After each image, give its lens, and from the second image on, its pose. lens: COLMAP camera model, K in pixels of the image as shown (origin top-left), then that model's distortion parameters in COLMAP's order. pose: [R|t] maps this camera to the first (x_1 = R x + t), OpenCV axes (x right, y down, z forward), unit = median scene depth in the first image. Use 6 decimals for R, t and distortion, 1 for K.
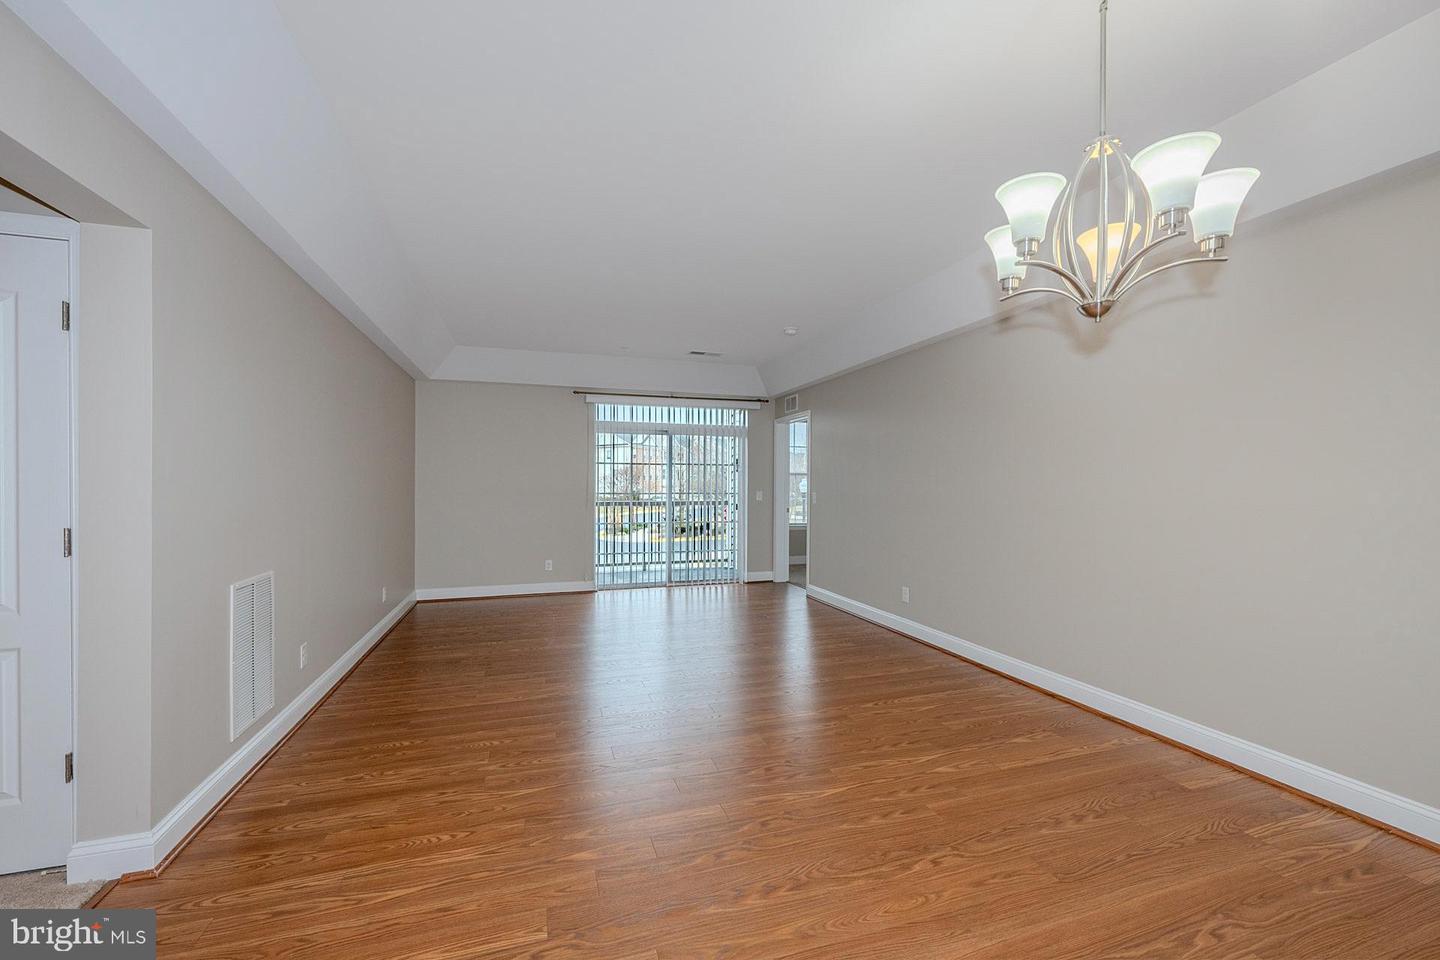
lens RADIAL K [[571.7, 0, 716.4], [0, 571.7, 486.5], [0, 0, 1]] dist [-0.001099, 0.000246]
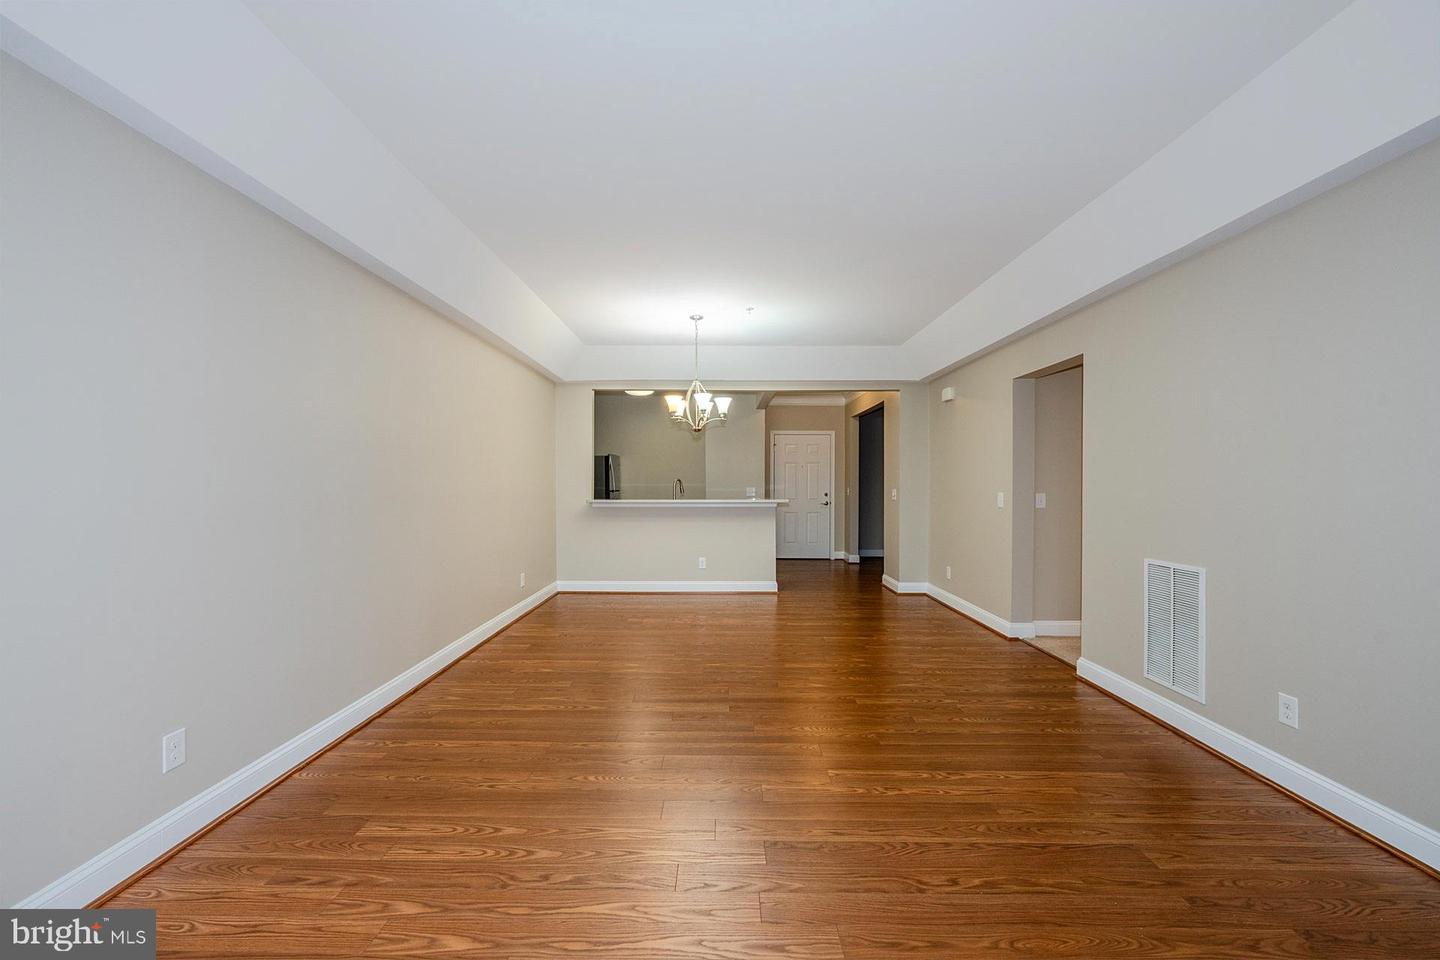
lens RADIAL K [[571.7, 0, 716.4], [0, 571.7, 486.5], [0, 0, 1]] dist [-0.001099, 0.000246]
pose [[-0.947024, -0.003722, 0.321142, -0.121641], [0.000093, 0.999930, 0.011865, -0.002582], [-0.321164, 0.011267, -0.946957, 0.933095]]
